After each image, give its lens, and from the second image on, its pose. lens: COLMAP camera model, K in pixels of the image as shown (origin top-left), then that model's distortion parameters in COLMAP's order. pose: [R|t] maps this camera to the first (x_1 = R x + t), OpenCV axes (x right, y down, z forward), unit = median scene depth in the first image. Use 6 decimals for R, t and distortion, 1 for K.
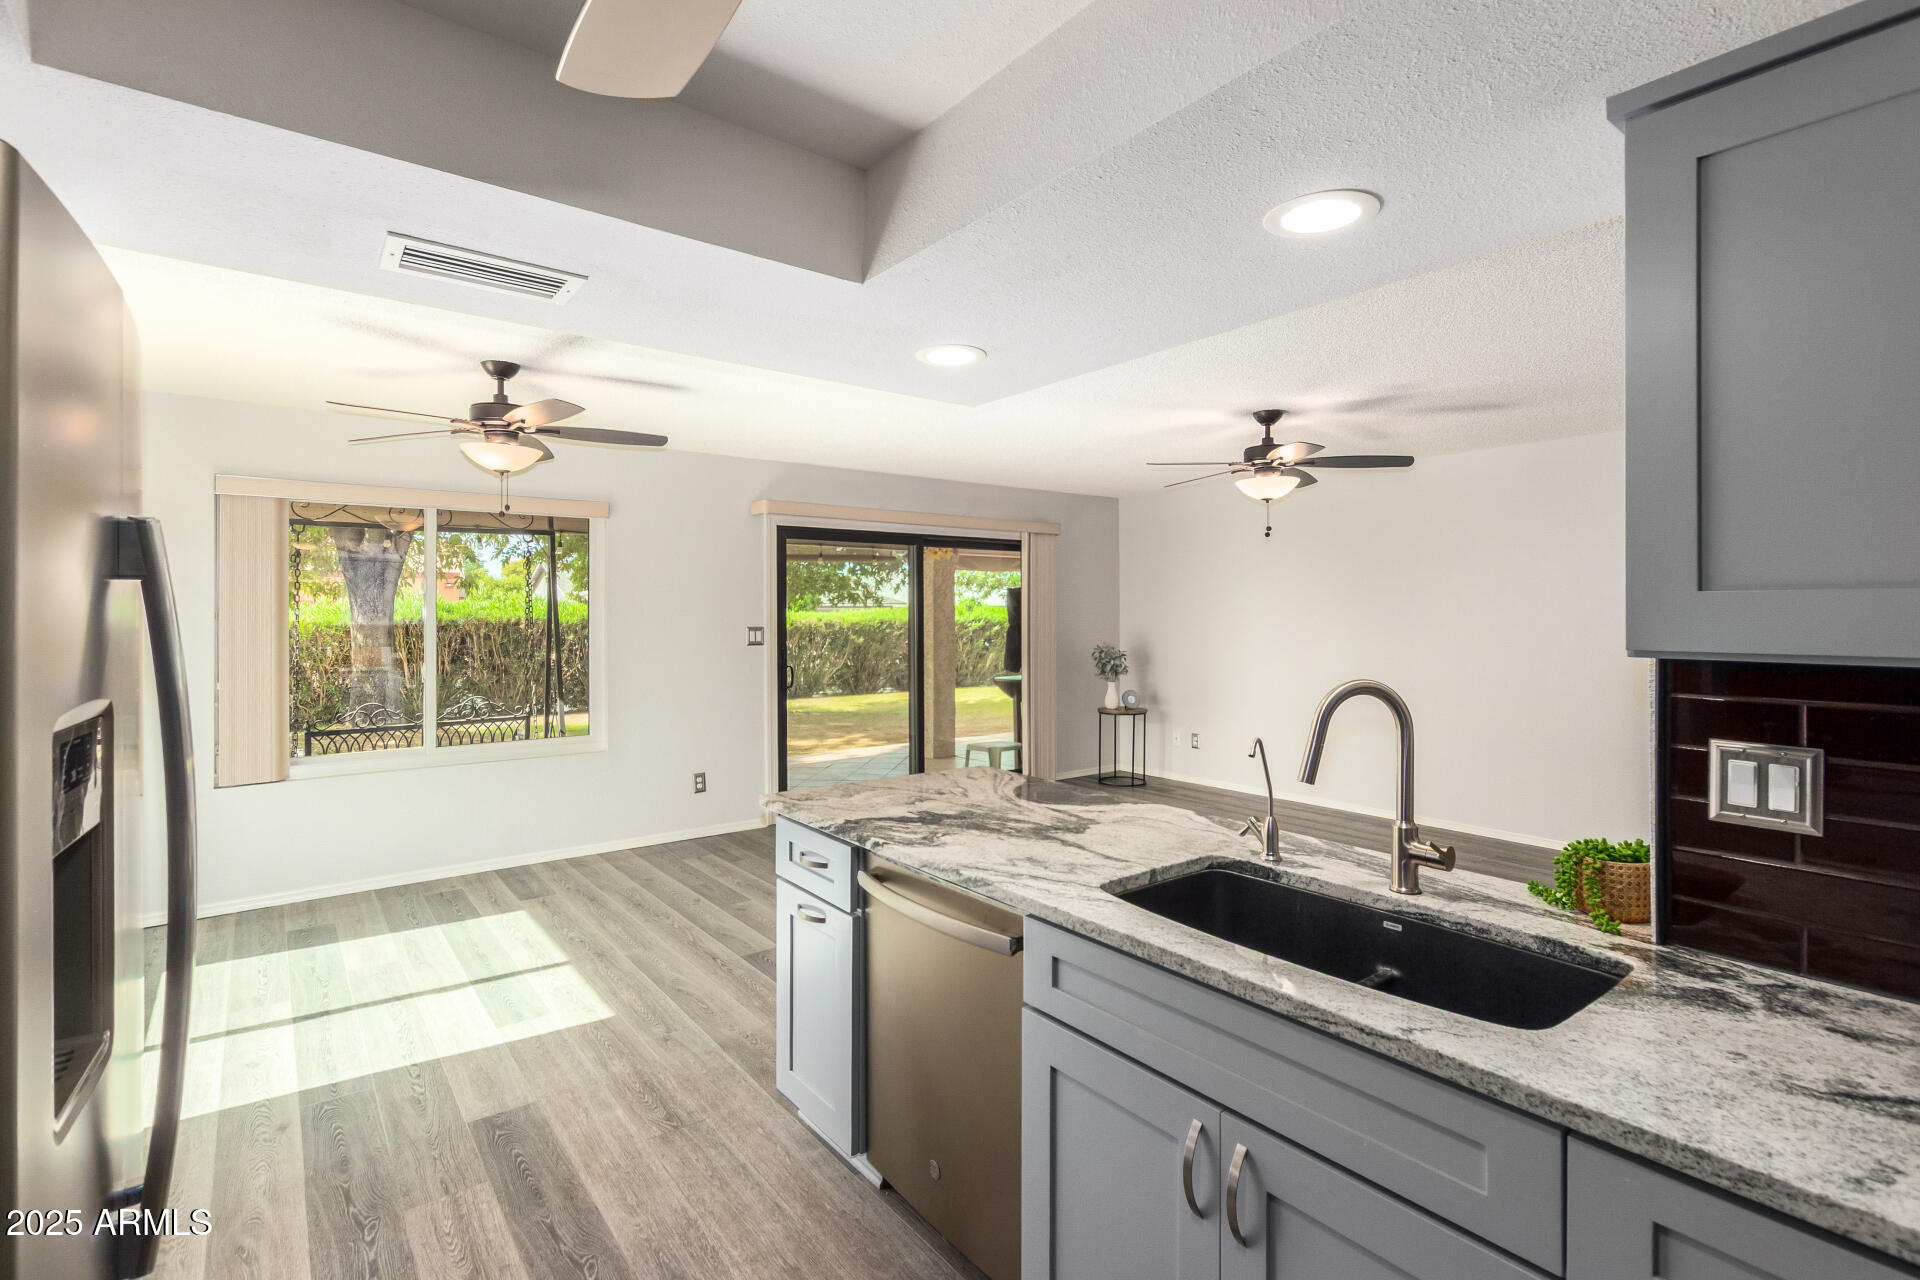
lens RADIAL K [[887.0, 0, 978.4], [0, 887.0, 638.0], [0, 0, 1]] dist [0.000747, -0.000887]
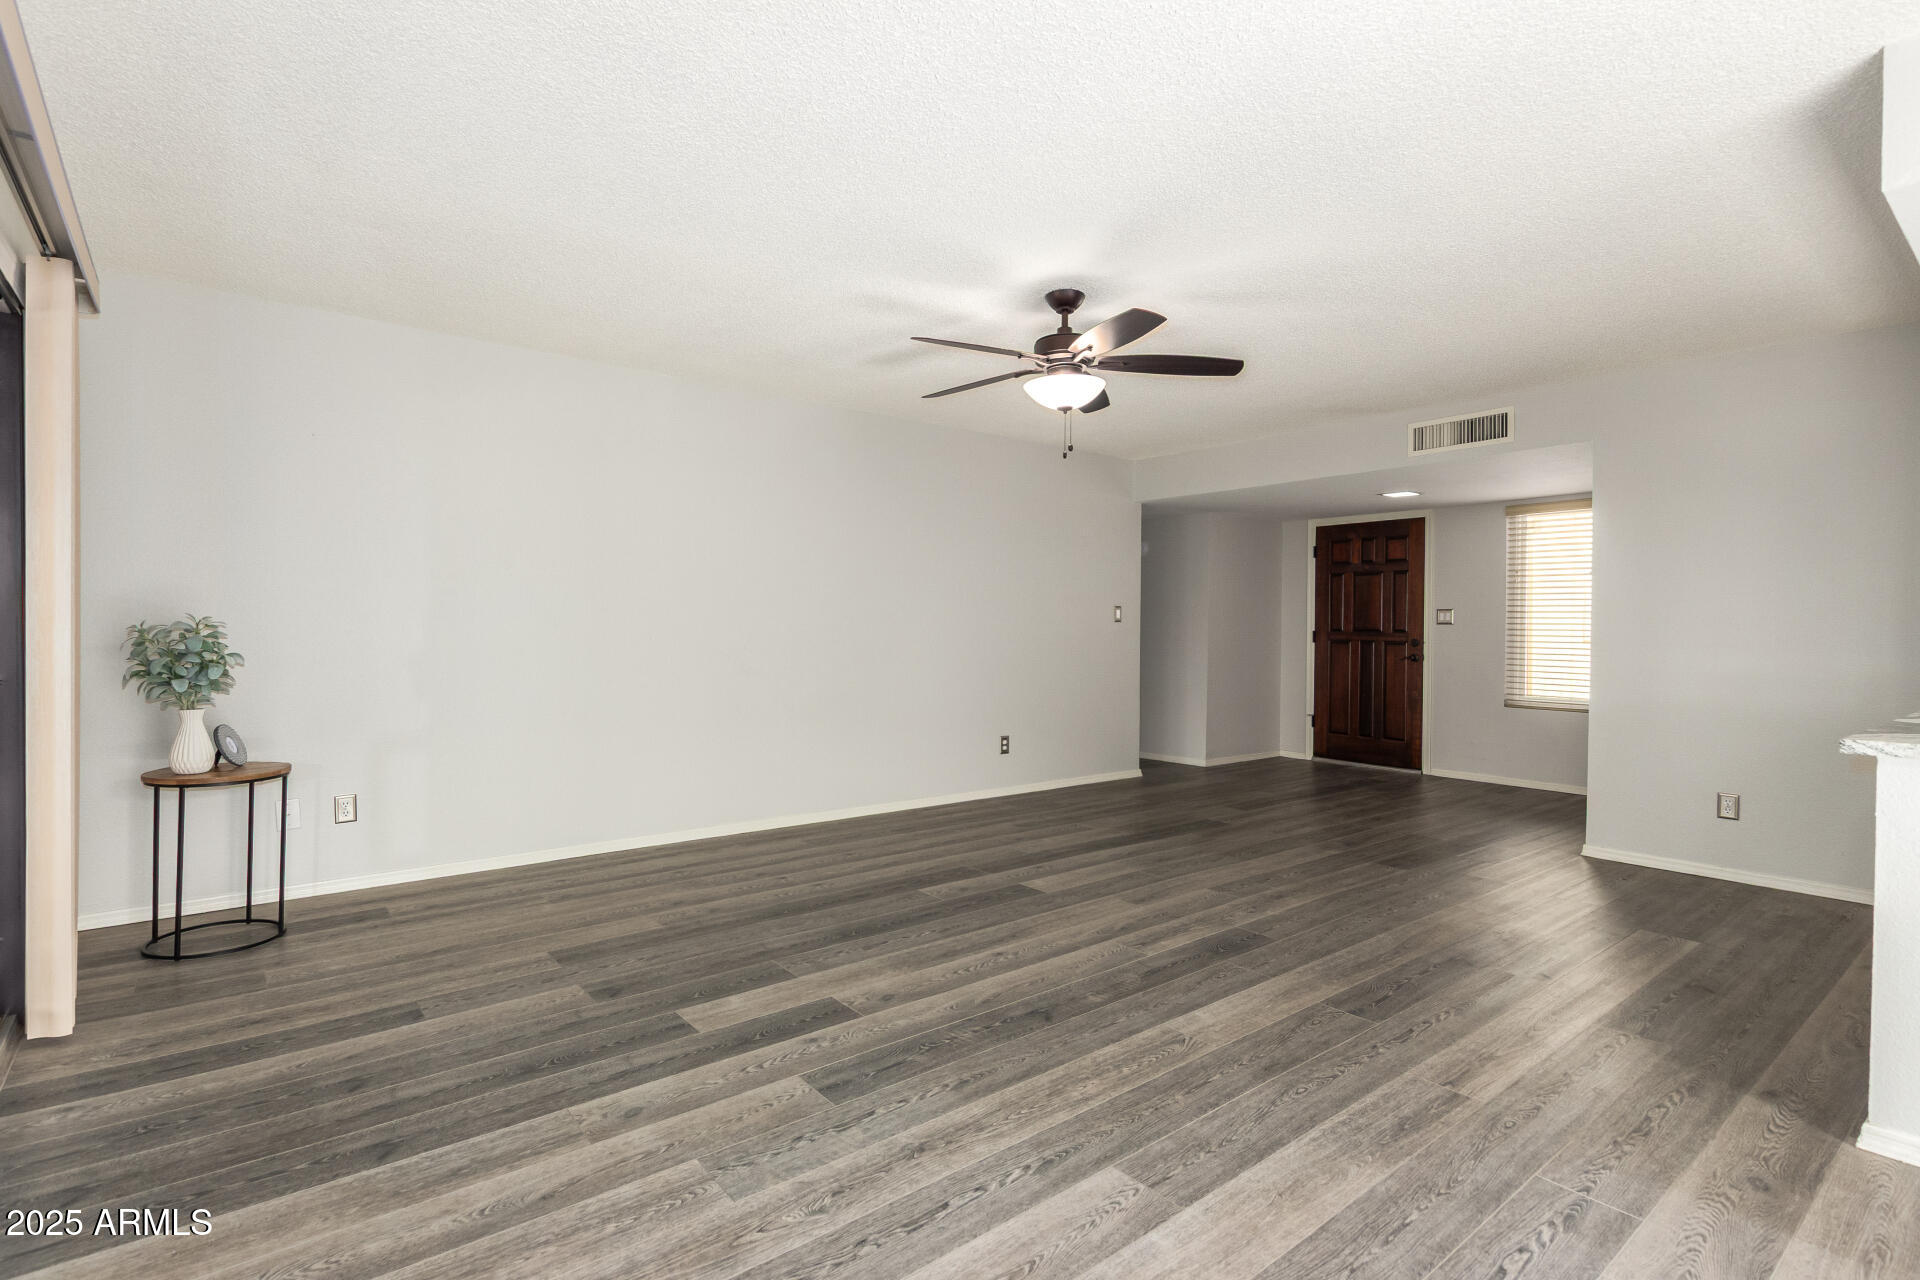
lens RADIAL K [[874.8, 0, 926.1], [0, 874.8, 630.0], [0, 0, 1]] dist [0.000323, -0.000228]
pose [[0.026860, 0.002924, 0.999635, -1.193680], [0.019775, 0.999798, -0.003456, 0.096534], [-0.999444, 0.019861, 0.026797, 2.959639]]
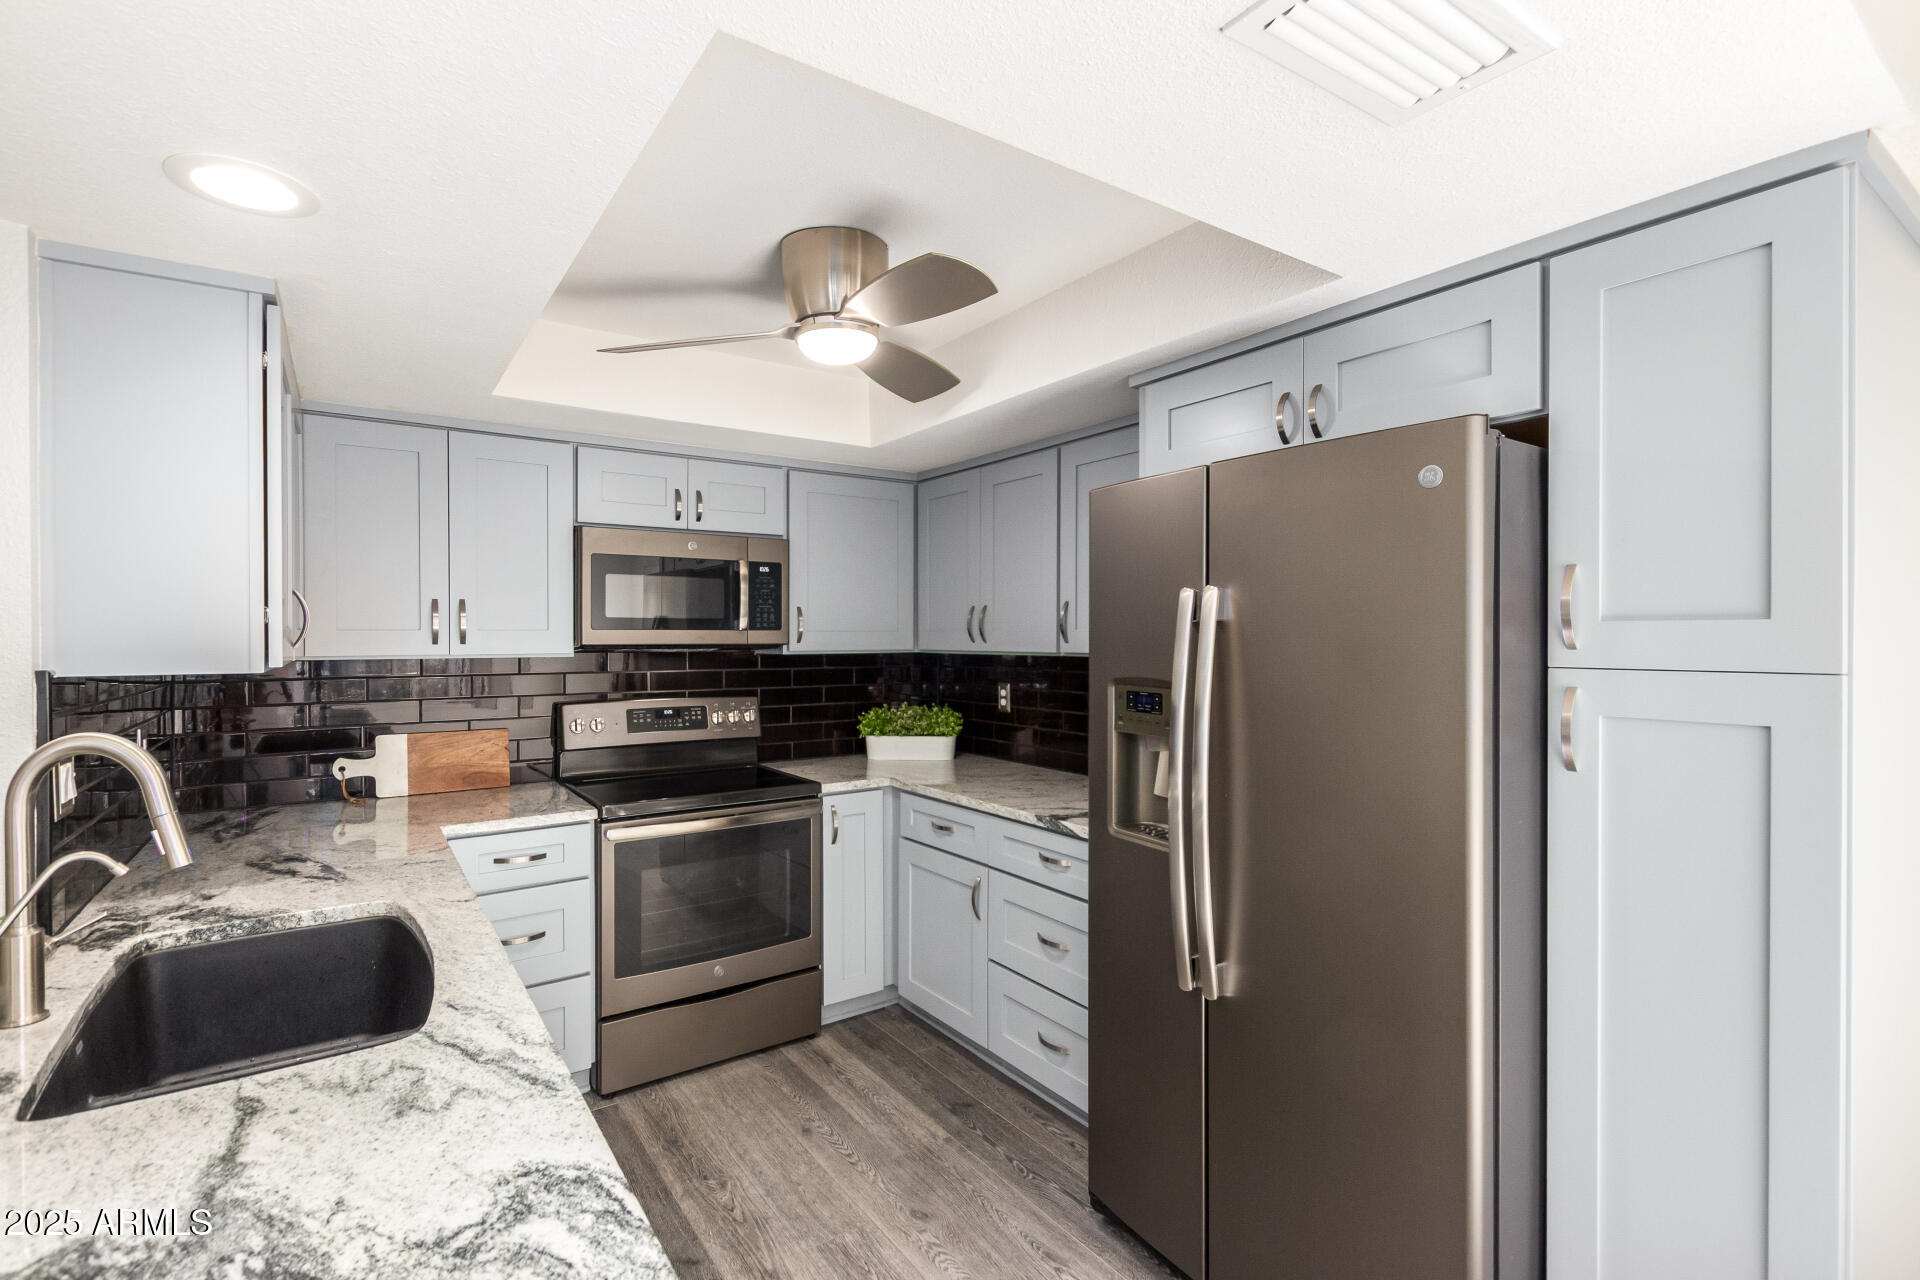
lens RADIAL K [[877.7, 0, 934.3], [0, 877.7, 637.4], [0, 0, 1]] dist [0.002058, -0.000089]
pose [[-0.995212, -0.003035, 0.097694, -0.339340], [-0.000125, 0.999556, 0.029780, -0.049577], [-0.097741, 0.029625, -0.994771, 1.660549]]
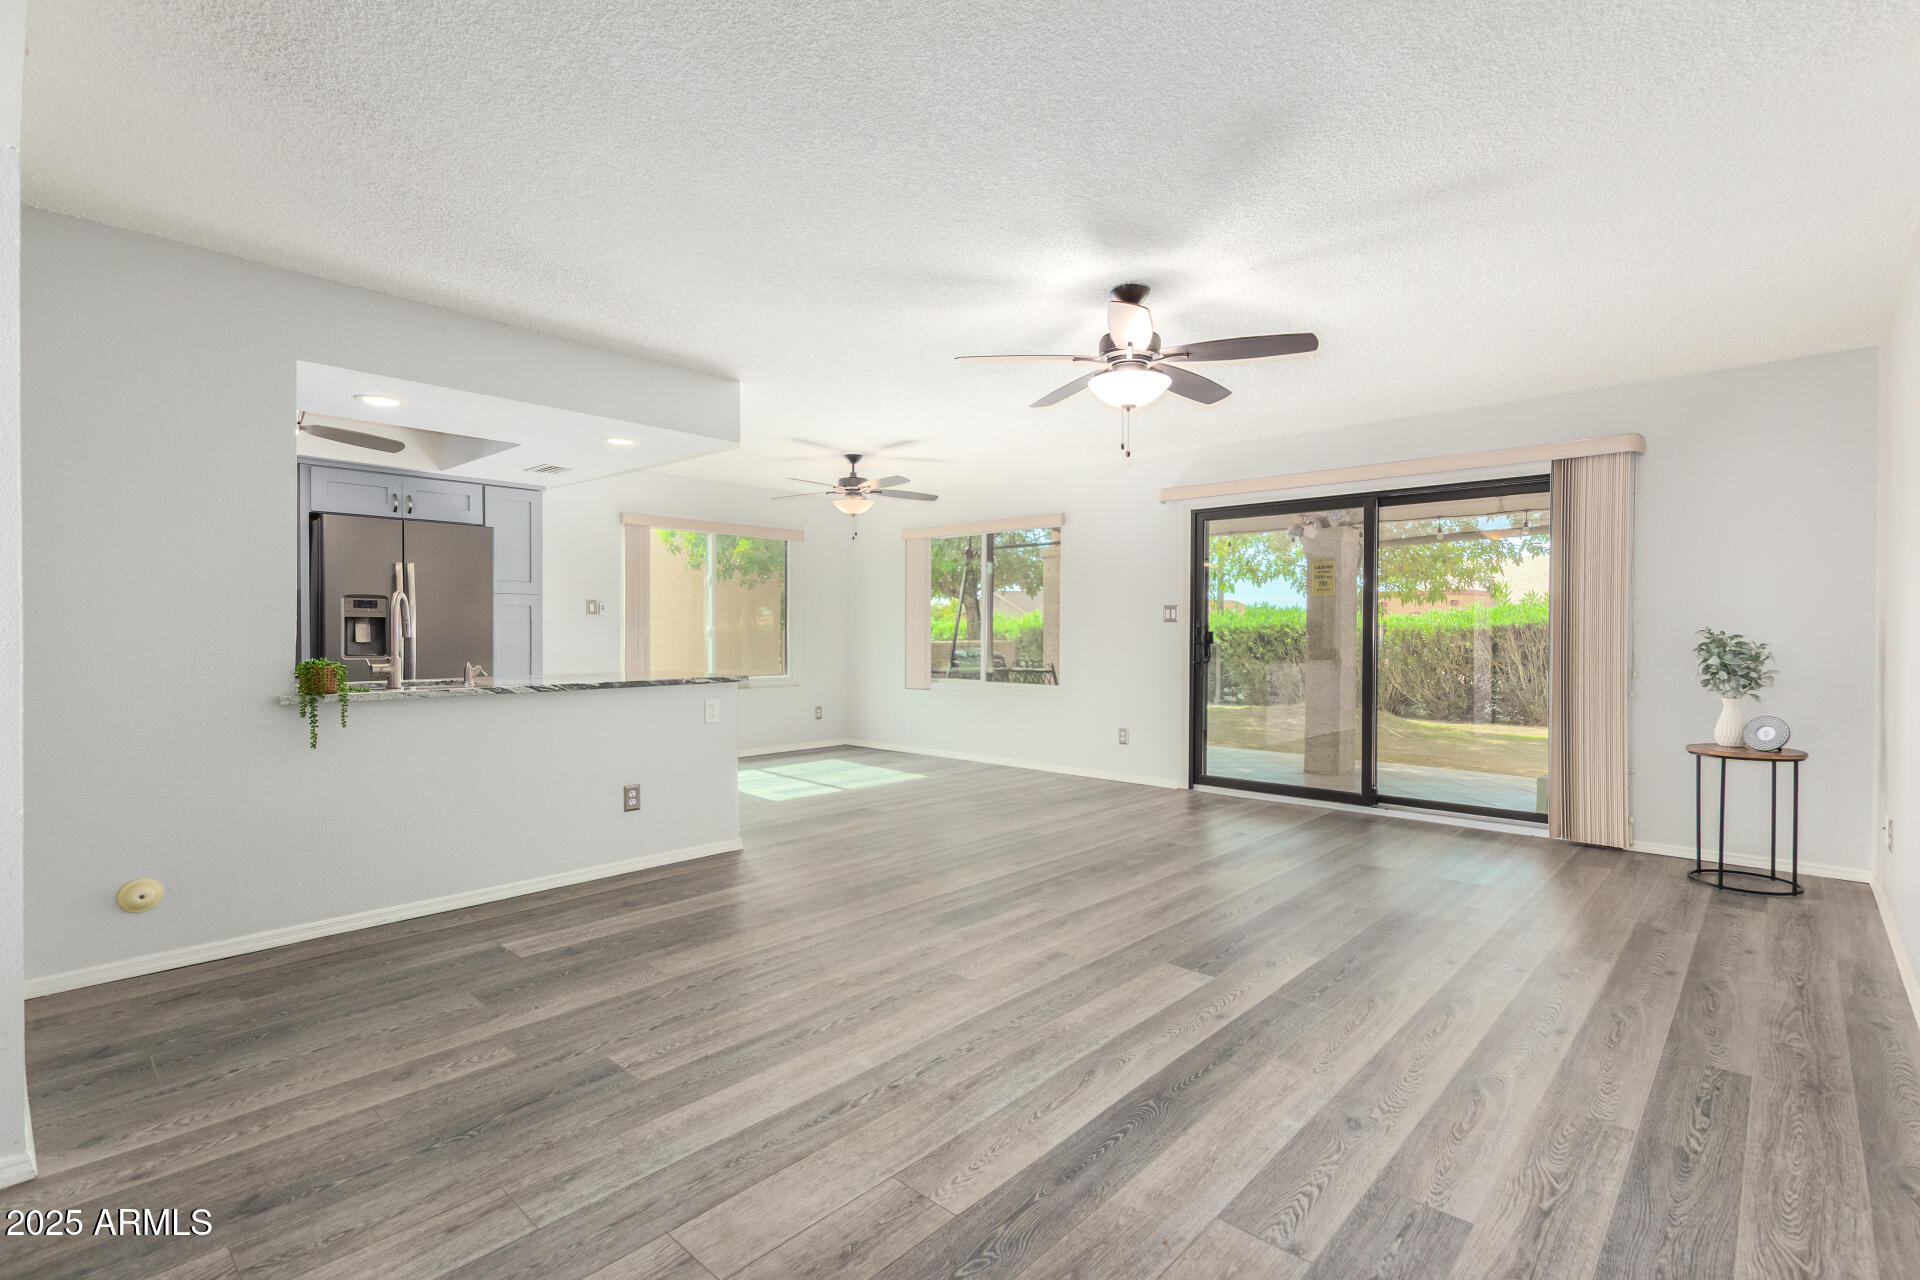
lens RADIAL K [[887.0, 0, 978.4], [0, 887.0, 638.0], [0, 0, 1]] dist [0.000747, -0.000887]
pose [[0.184768, 0.009377, -0.982737, 2.801197], [-0.029944, 0.999544, 0.003907, 0.109041], [0.982326, 0.028705, 0.184965, 1.979944]]
